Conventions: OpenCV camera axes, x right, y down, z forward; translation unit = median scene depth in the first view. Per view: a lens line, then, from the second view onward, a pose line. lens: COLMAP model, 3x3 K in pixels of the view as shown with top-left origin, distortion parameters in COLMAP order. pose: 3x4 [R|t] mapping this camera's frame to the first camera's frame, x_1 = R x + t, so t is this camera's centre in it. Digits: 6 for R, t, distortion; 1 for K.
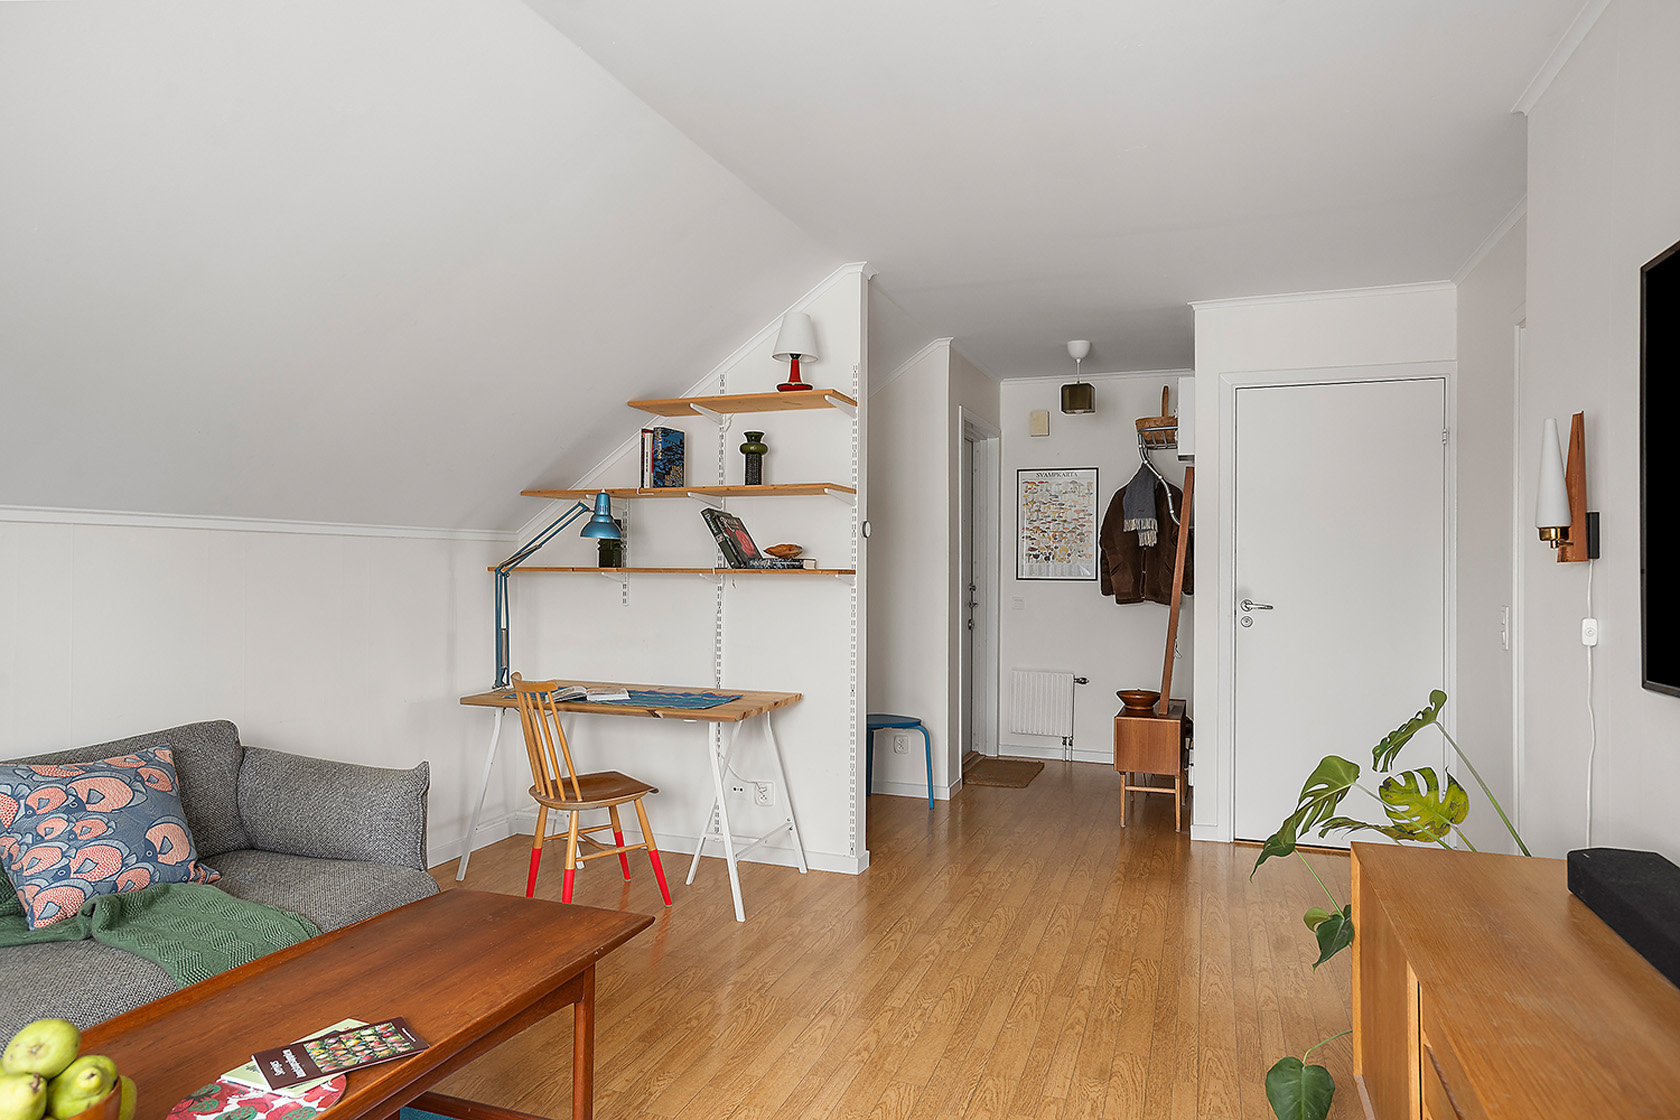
lens RADIAL K [[1039.2, 0, 840.0], [0, 1039.2, 560.0], [0, 0, 1]] dist [0.003685, 0.002416]
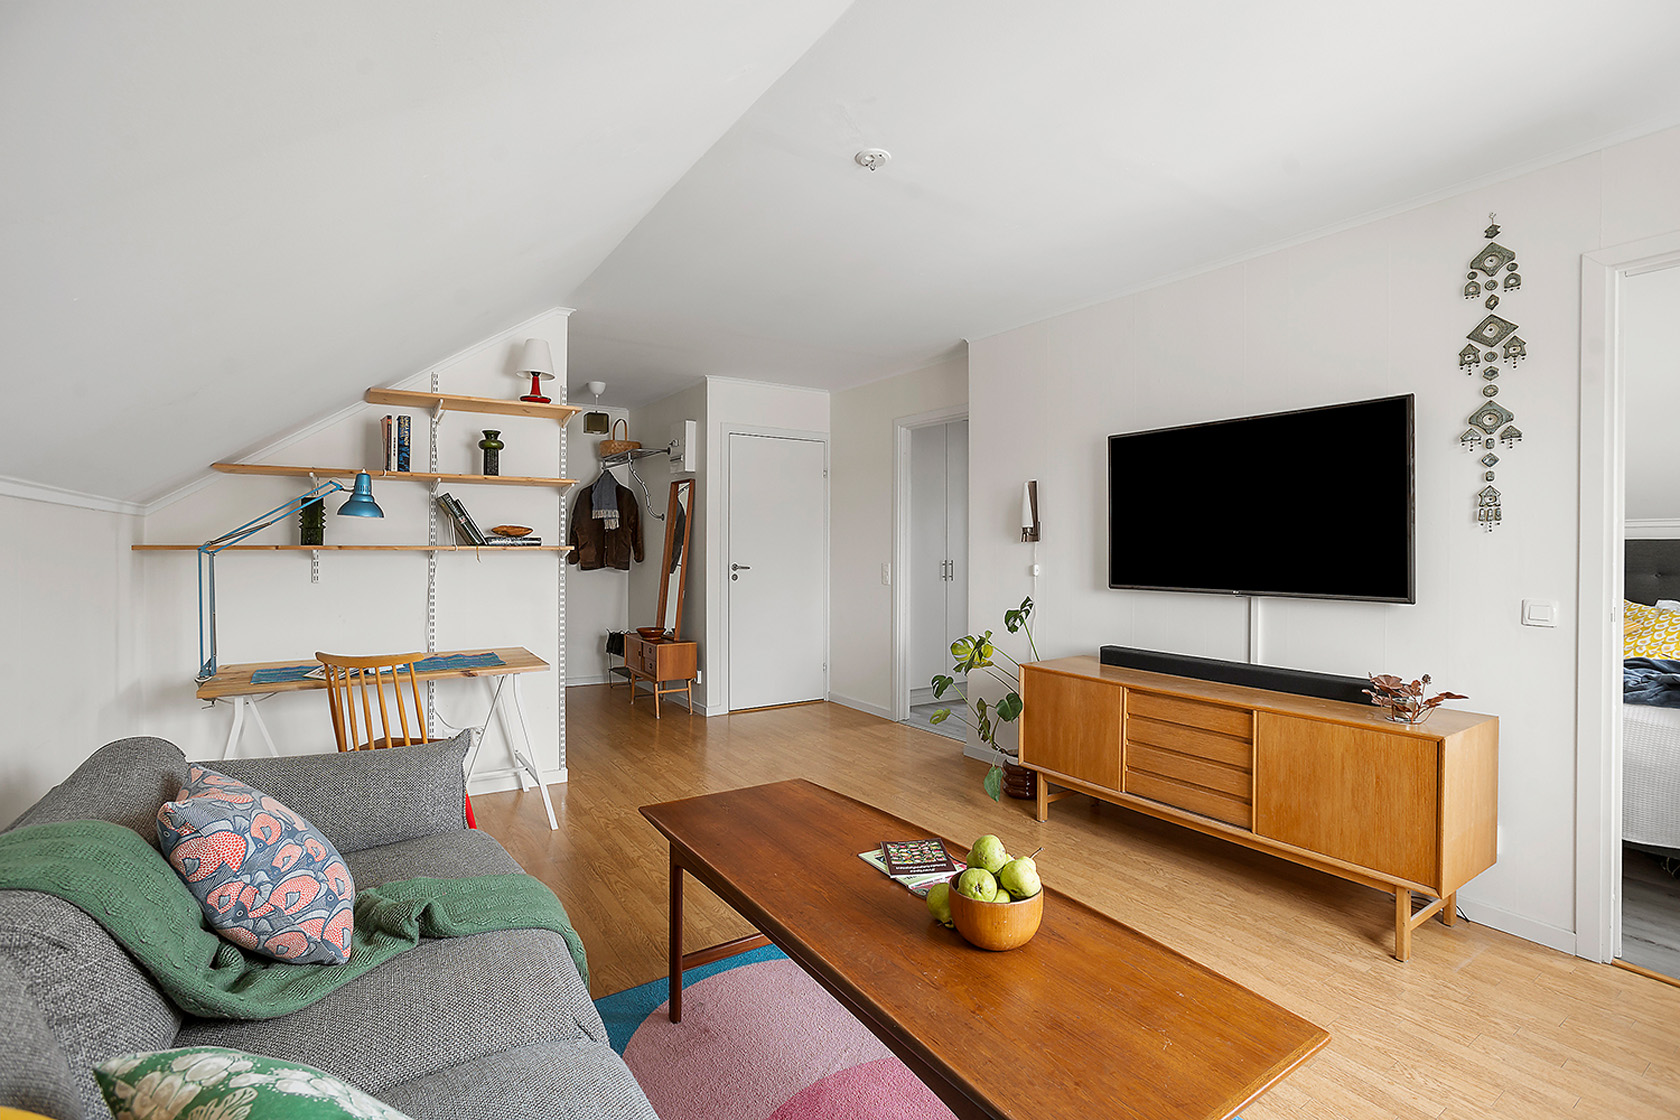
lens RADIAL K [[777.5, 0, 842.9], [0, 777.5, 540.9], [0, 0, 1]] dist [-0.001947, -0.000138]
pose [[0.600764, 0.000852, 0.799426, -0.536853], [-0.004064, 0.999990, 0.001988, -0.000693], [-0.799416, -0.004444, 0.600762, 0.143637]]
